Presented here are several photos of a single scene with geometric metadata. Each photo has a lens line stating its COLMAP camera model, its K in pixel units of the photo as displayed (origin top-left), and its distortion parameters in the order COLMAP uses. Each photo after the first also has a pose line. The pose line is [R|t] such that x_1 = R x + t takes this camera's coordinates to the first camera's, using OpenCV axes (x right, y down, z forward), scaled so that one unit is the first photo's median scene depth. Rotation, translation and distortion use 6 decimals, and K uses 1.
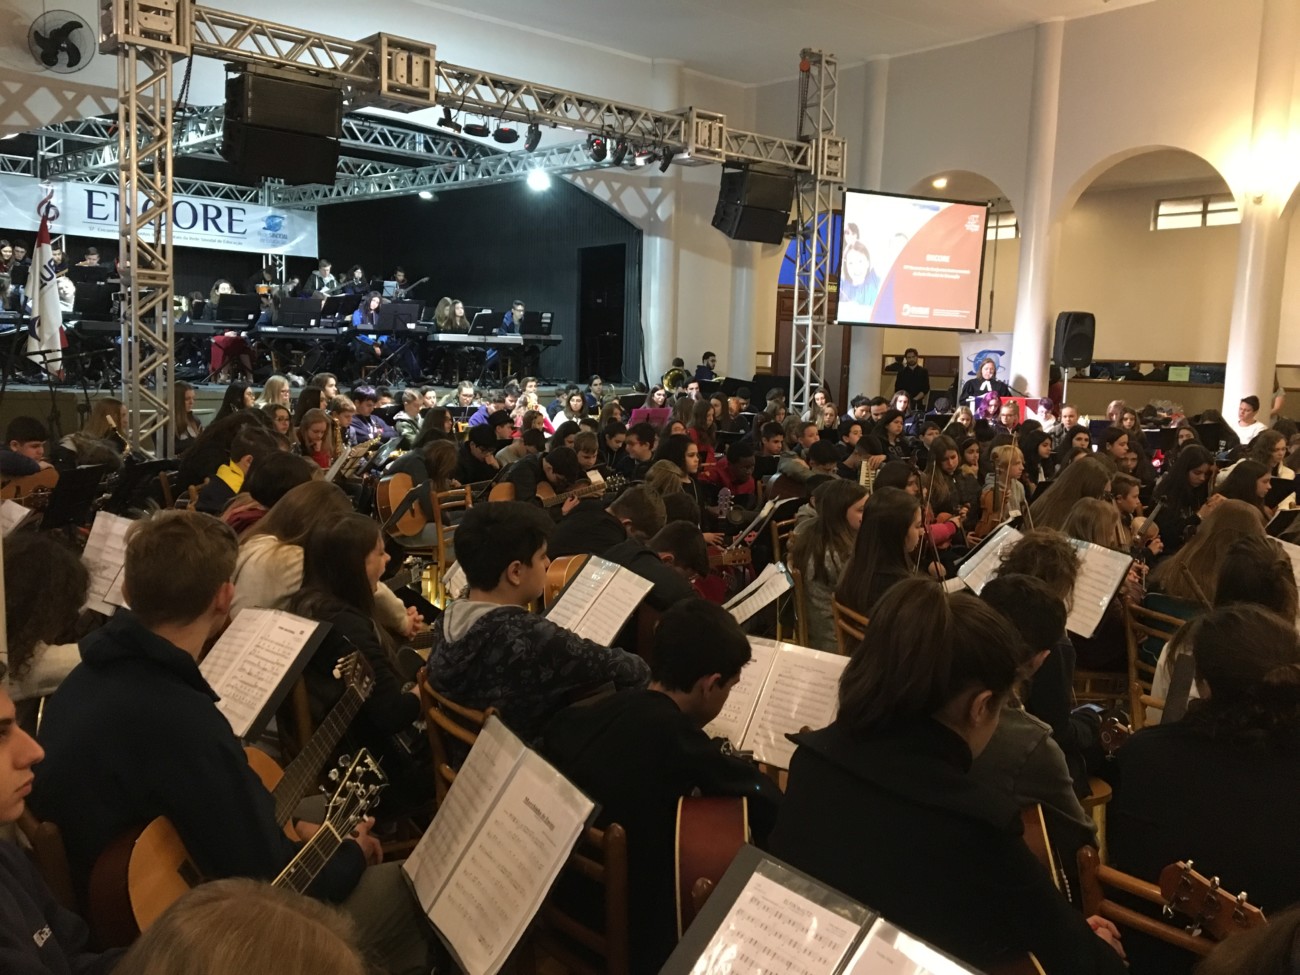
lens RADIAL K [[1091.8, 0, 646.7], [0, 1091.8, 480.0], [0, 0, 1]] dist [0.069679, -0.091433]
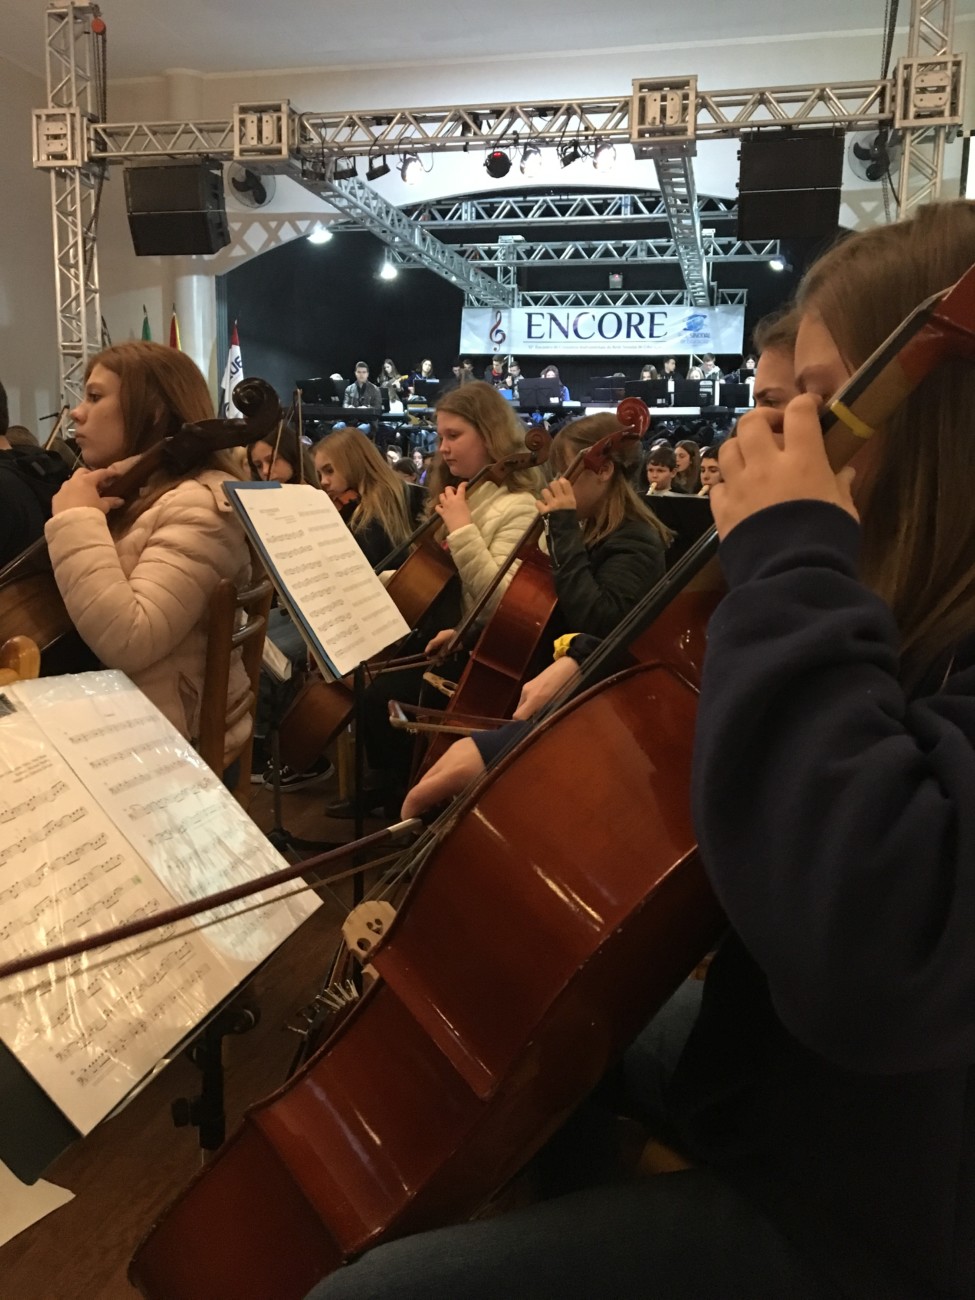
lens RADIAL K [[1091.8, 0, 493.5], [0, 1091.8, 652.3], [0, 0, 1]] dist [0.069679, -0.091433]
pose [[0.582961, 0.111255, -0.804847, 0.531742], [-0.097846, 0.992985, 0.066391, 0.021568], [0.806587, 0.040048, 0.589758, 0.370932]]
